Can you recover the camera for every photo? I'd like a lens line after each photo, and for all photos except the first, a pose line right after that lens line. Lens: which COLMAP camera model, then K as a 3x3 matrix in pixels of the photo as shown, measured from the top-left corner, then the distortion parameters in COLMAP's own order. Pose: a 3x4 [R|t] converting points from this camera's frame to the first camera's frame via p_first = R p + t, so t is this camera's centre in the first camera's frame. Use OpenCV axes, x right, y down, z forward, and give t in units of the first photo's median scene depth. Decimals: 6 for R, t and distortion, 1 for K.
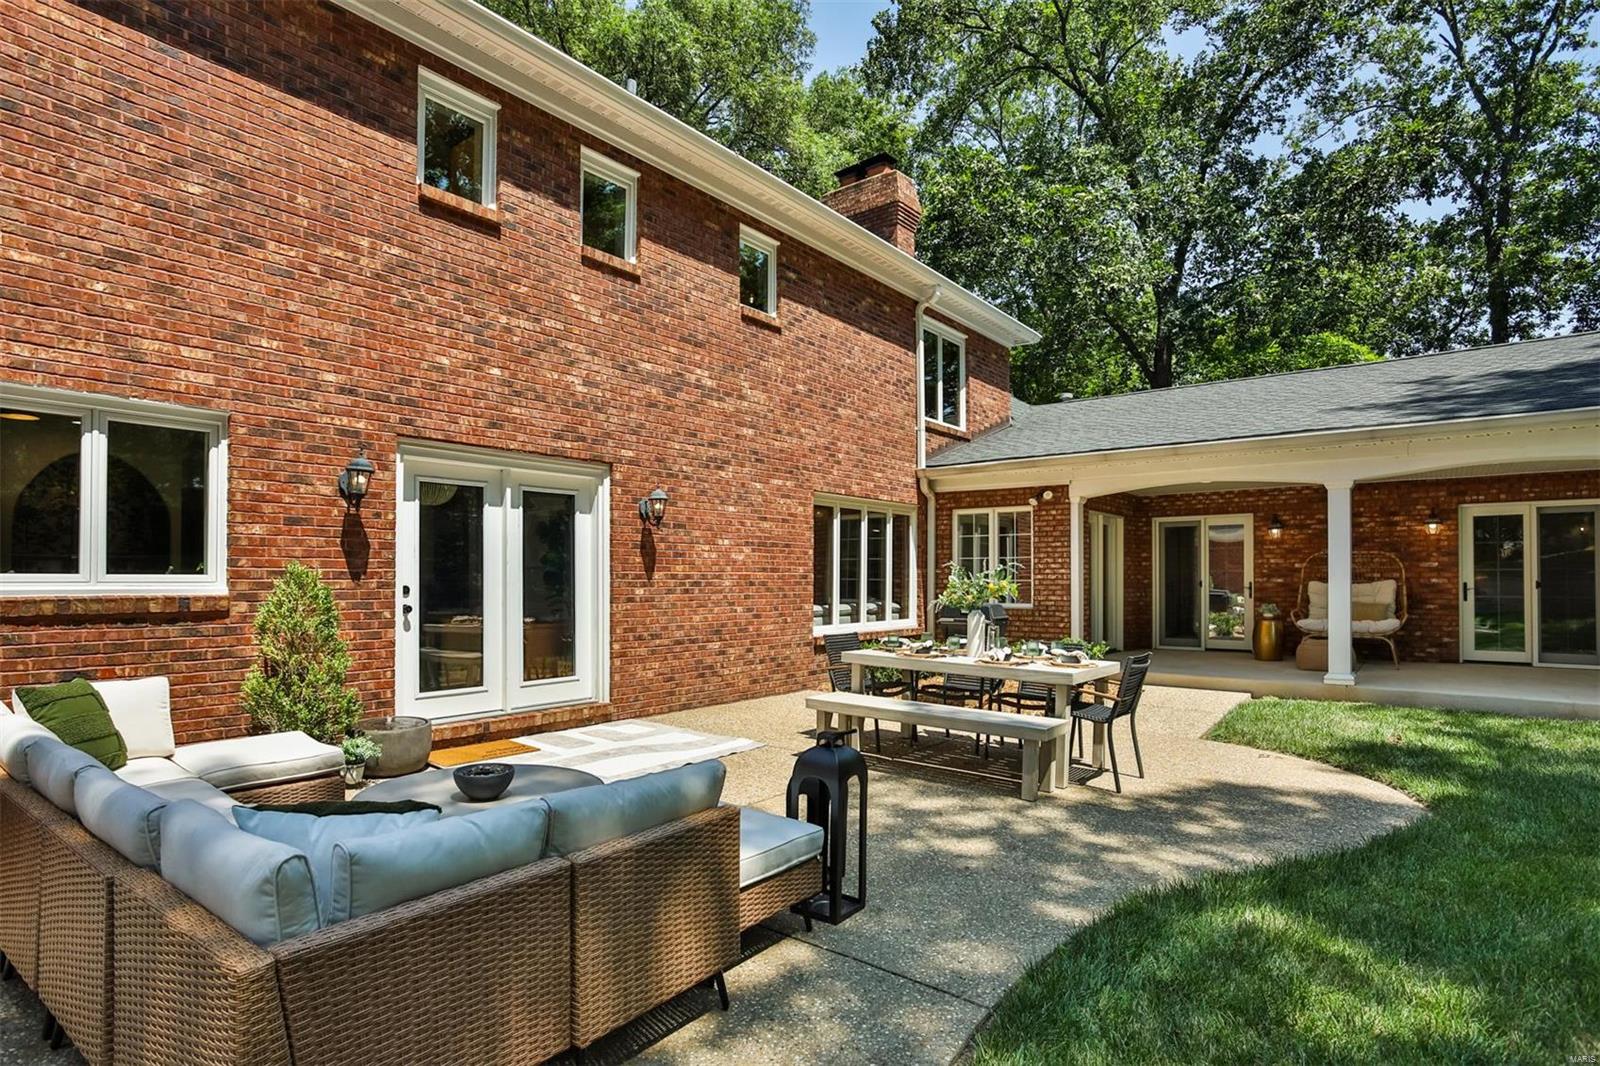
lens RADIAL K [[845.7, 0, 805.3], [0, 845.7, 547.6], [0, 0, 1]] dist [-0.053074, 0.036973]
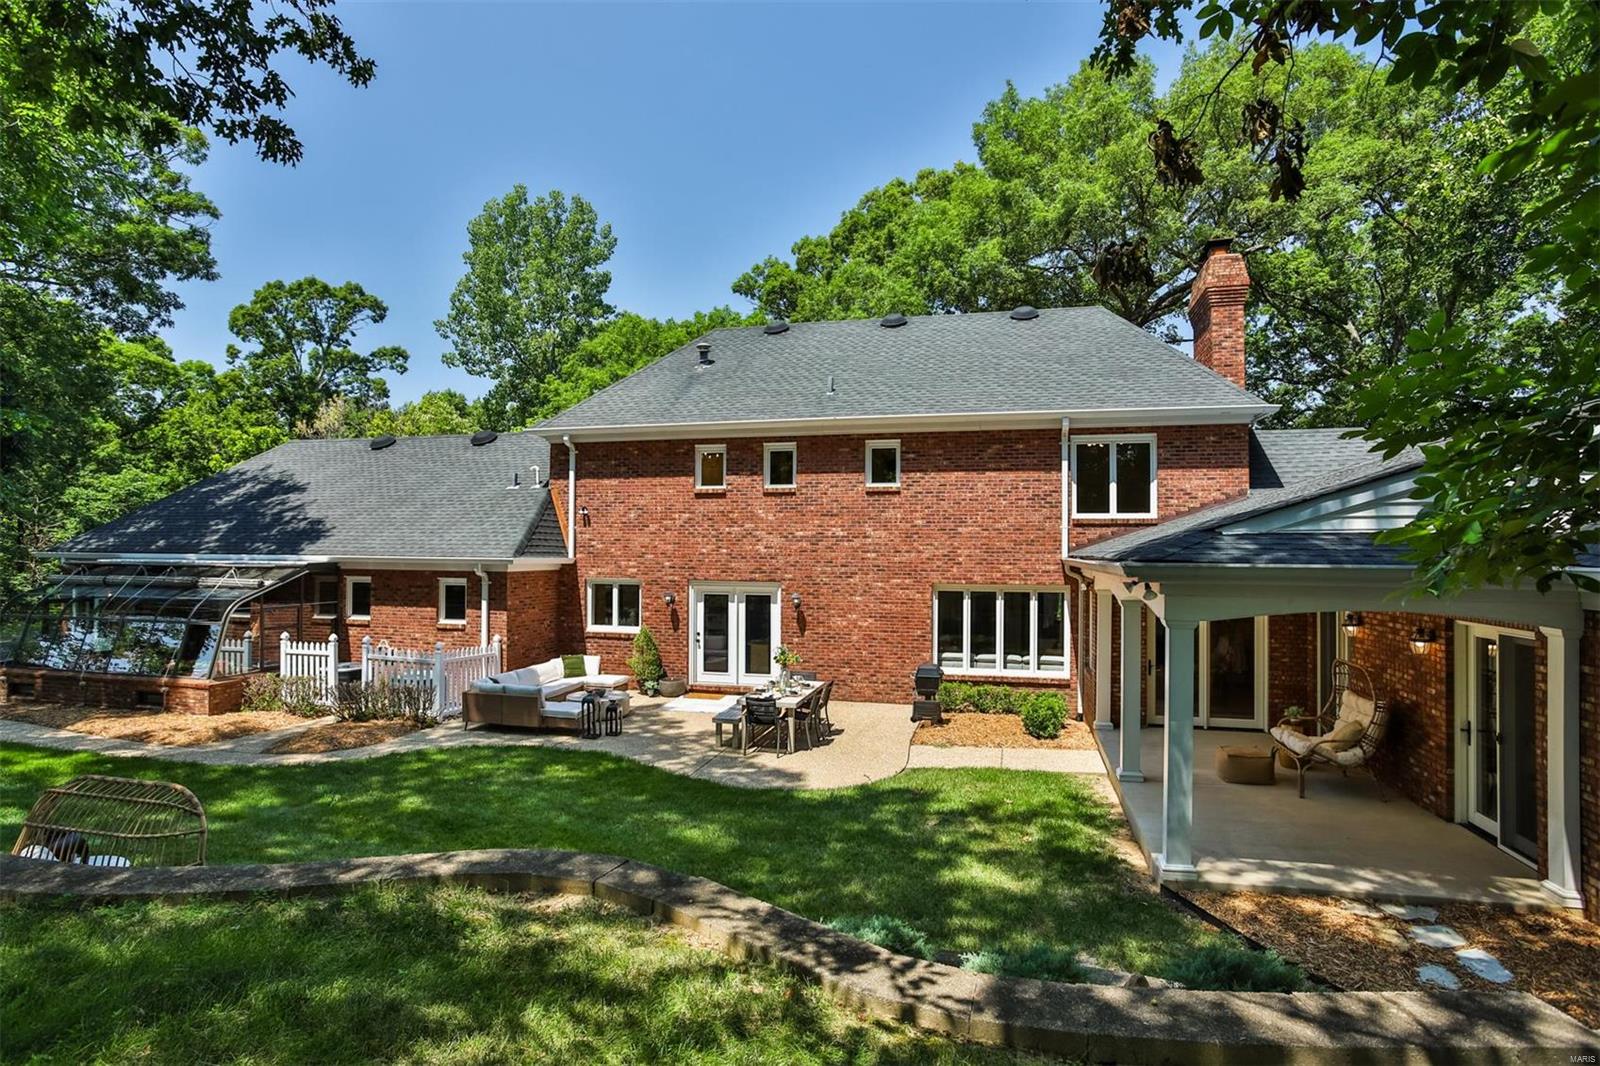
lens RADIAL K [[822.6, 0, 824.7], [0, 822.6, 532.8], [0, 0, 1]] dist [-0.052334, 0.032275]
pose [[0.409040, -0.021646, -0.912260, 1.674465], [0.023924, 0.999629, -0.012992, -0.183180], [0.912203, -0.016510, 0.409406, 0.204778]]
